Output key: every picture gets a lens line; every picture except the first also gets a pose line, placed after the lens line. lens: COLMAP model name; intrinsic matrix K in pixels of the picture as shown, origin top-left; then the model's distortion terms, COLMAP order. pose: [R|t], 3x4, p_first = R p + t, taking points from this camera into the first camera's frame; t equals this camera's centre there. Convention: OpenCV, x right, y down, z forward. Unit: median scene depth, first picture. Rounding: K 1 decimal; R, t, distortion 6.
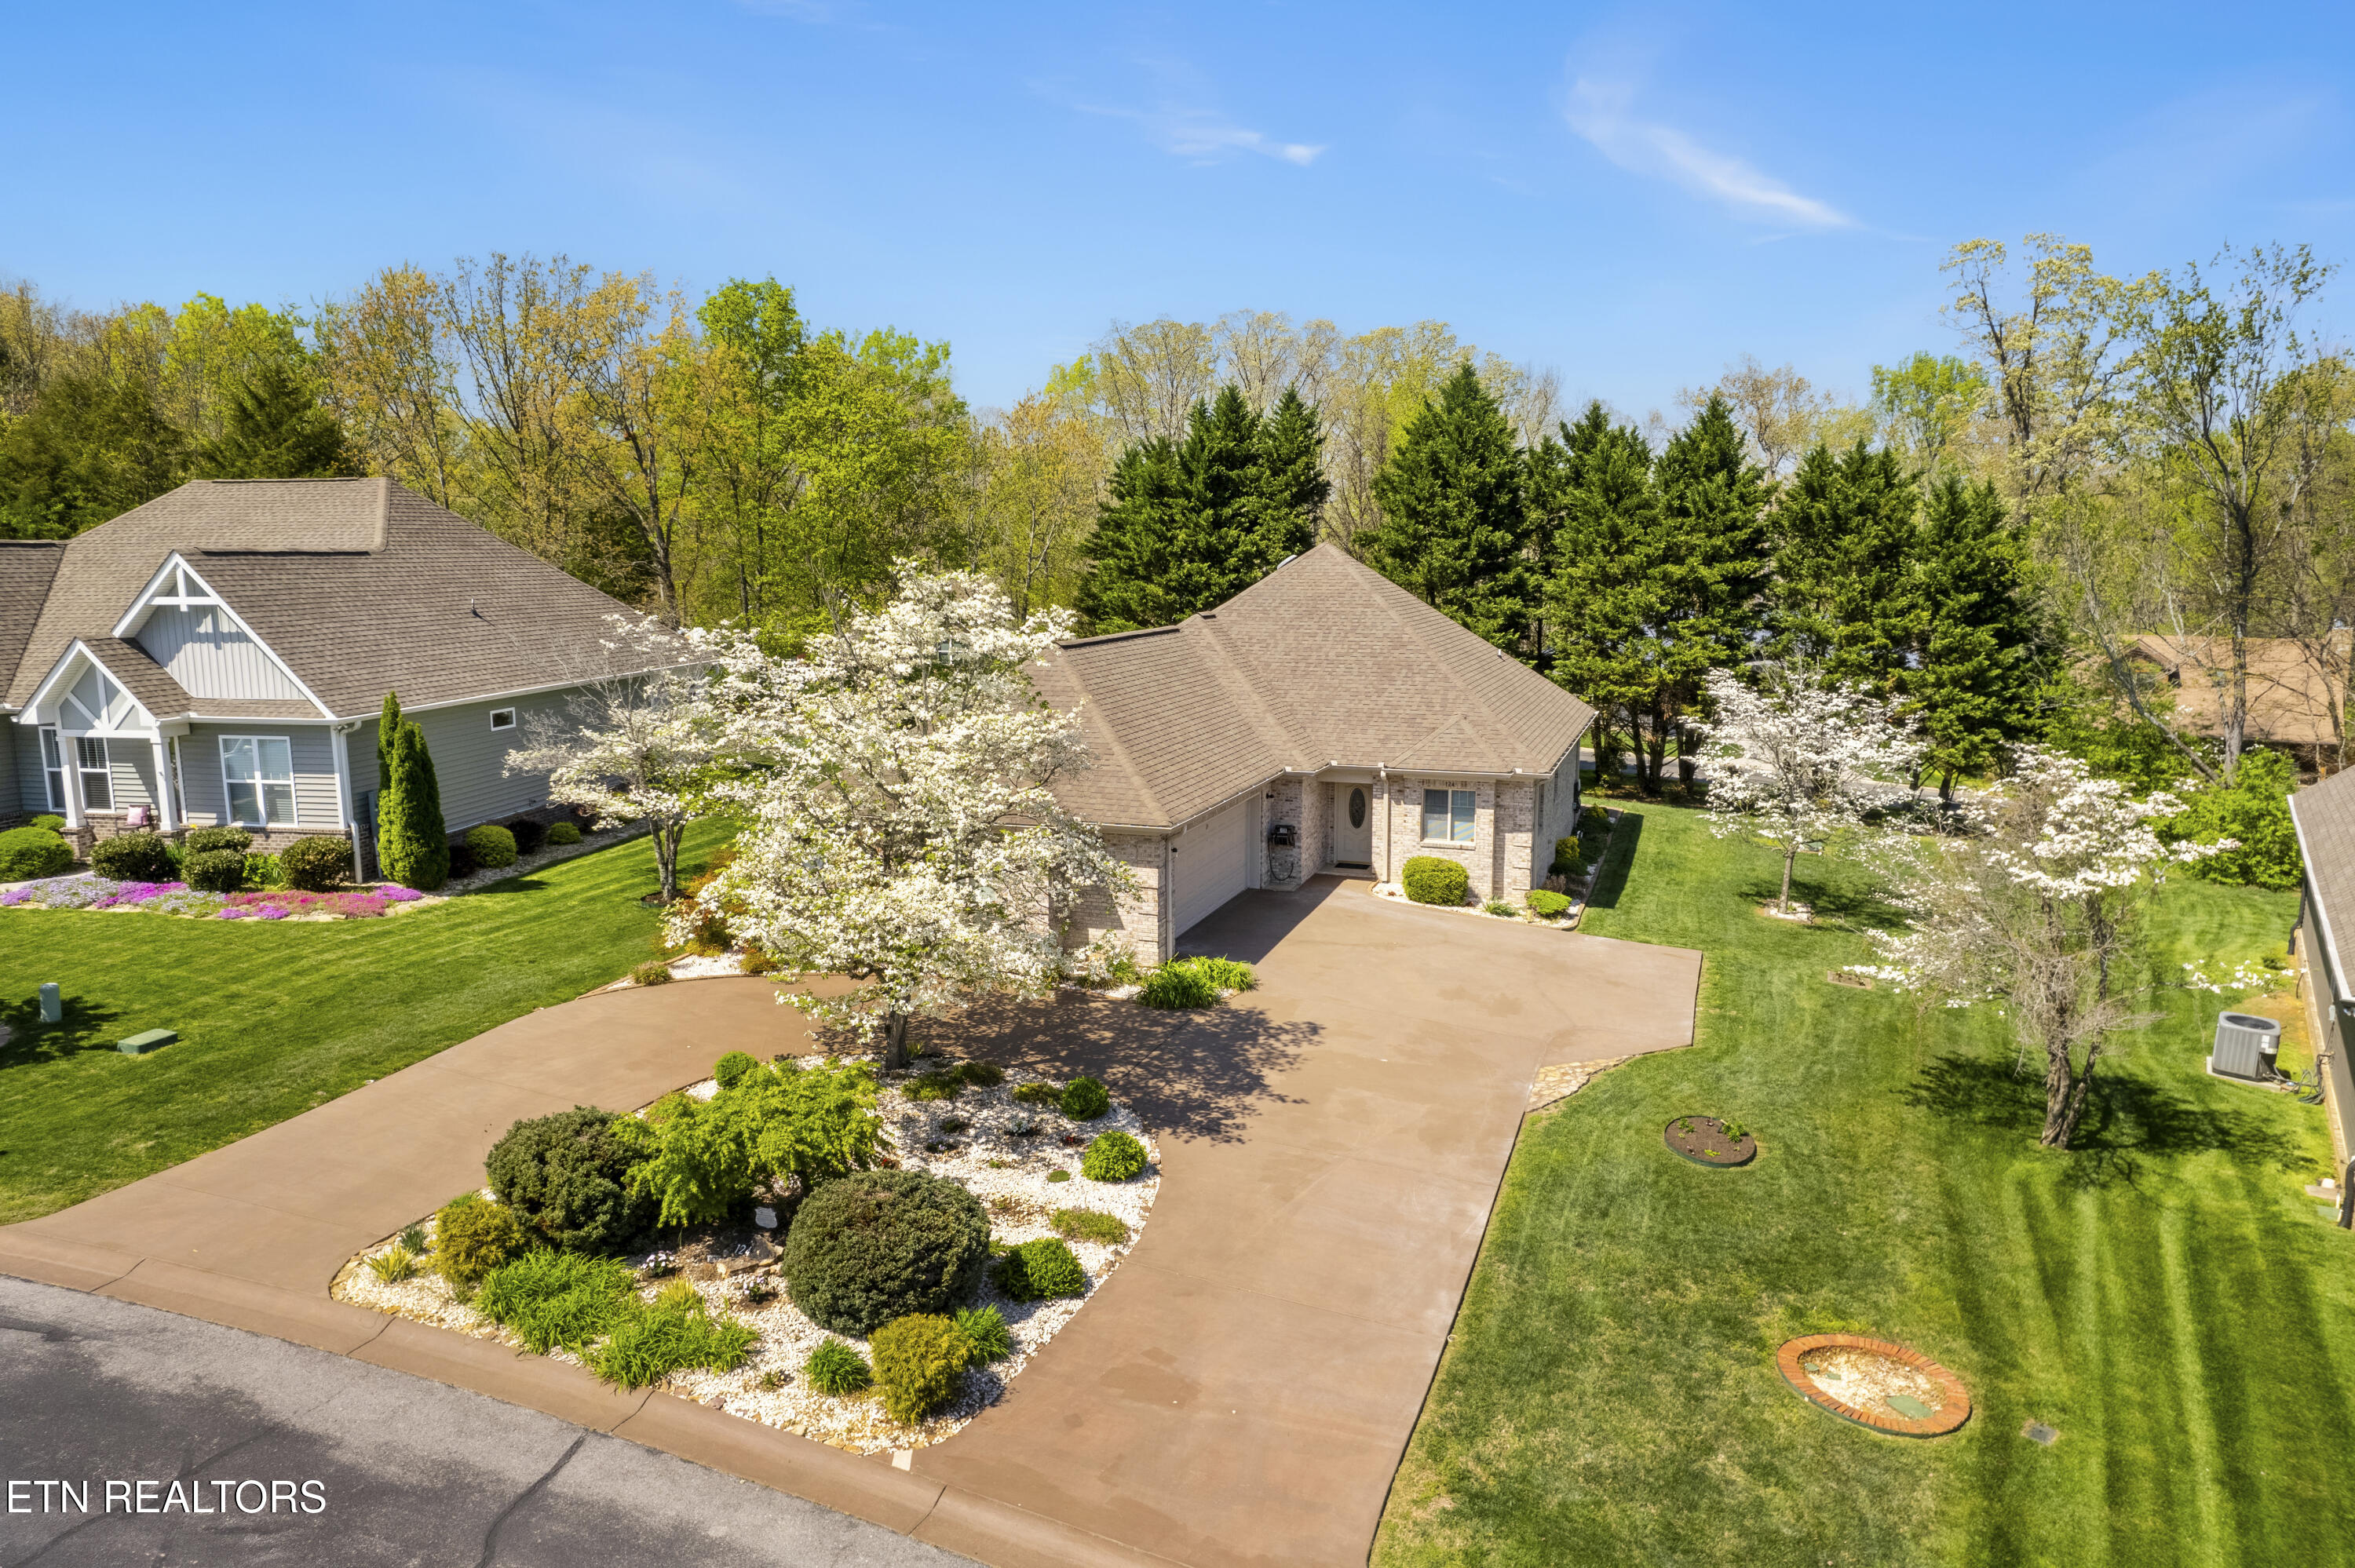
lens RADIAL K [[1398.6, 0, 1171.8], [0, 1398.6, 771.0], [0, 0, 1]] dist [-0.035702, -0.000358]
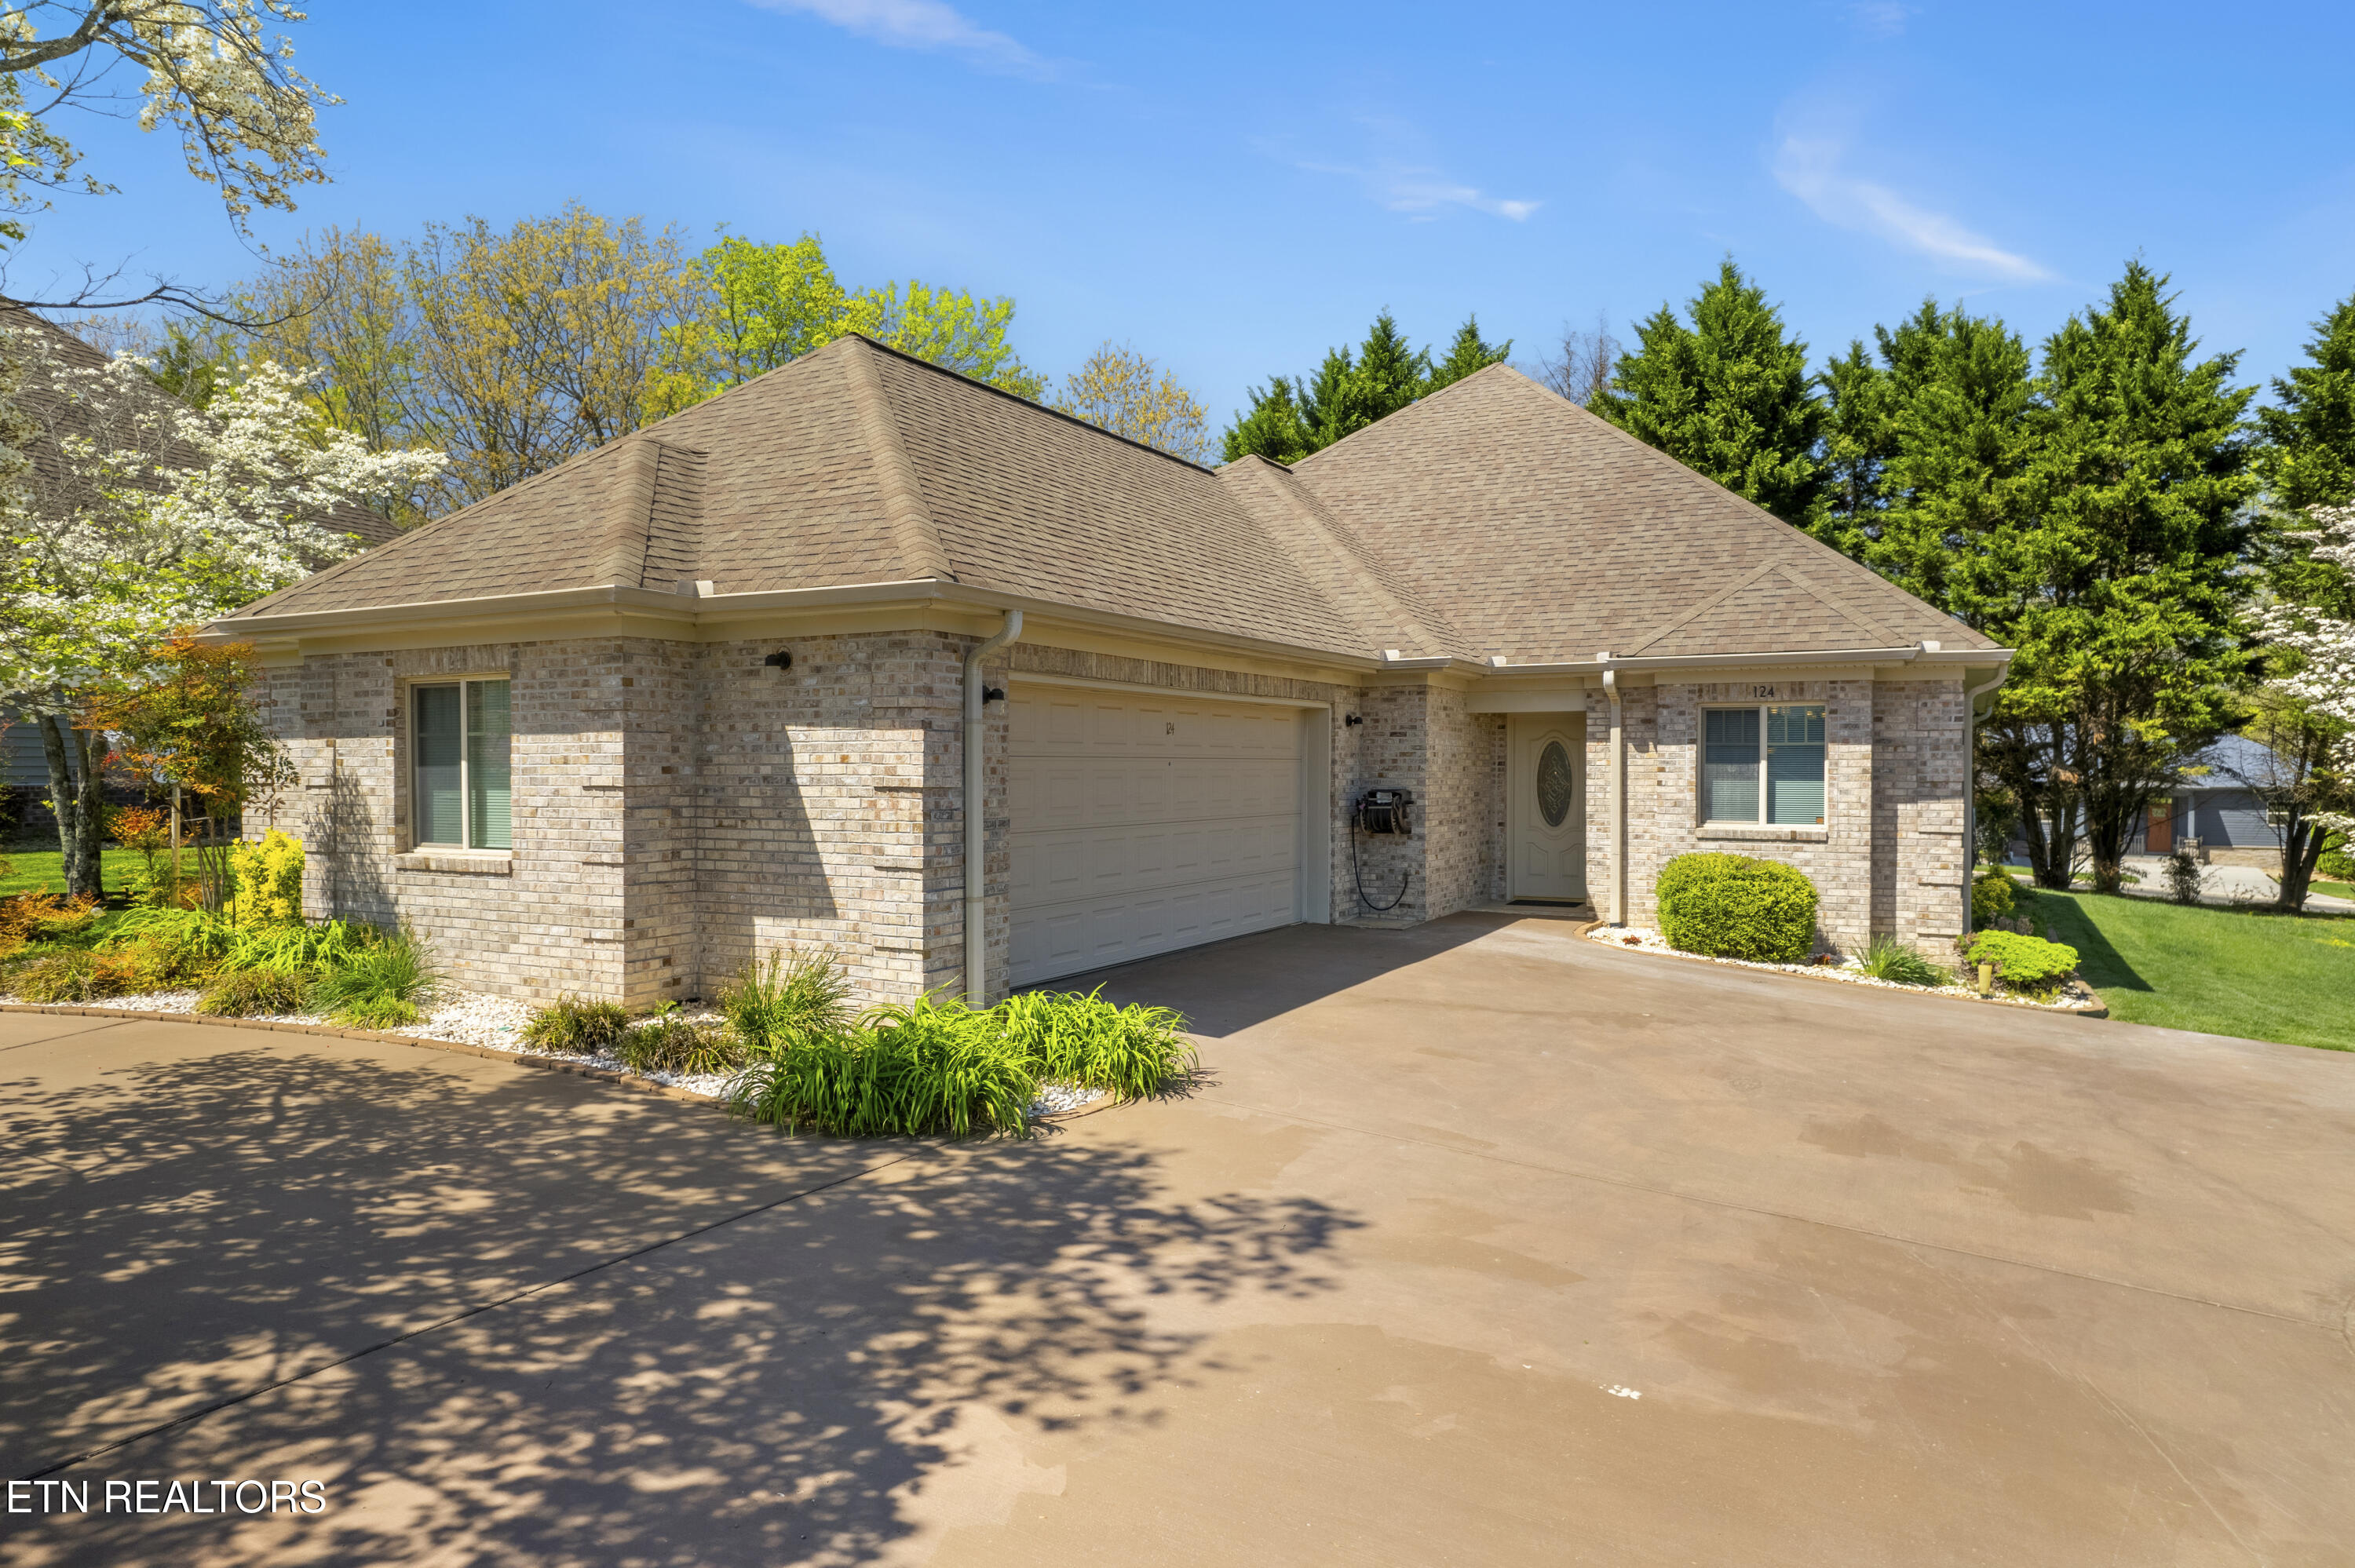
lens RADIAL K [[1508.9, 0, 1177.5], [0, 1508.9, 784.0], [0, 0, 1]] dist [-0.044657, -0.003077]
pose [[0.991477, 0.004976, -0.130189, 0.078149], [-0.020773, 0.992524, -0.120267, 0.099683], [0.128617, 0.121946, 0.984168, 0.518760]]
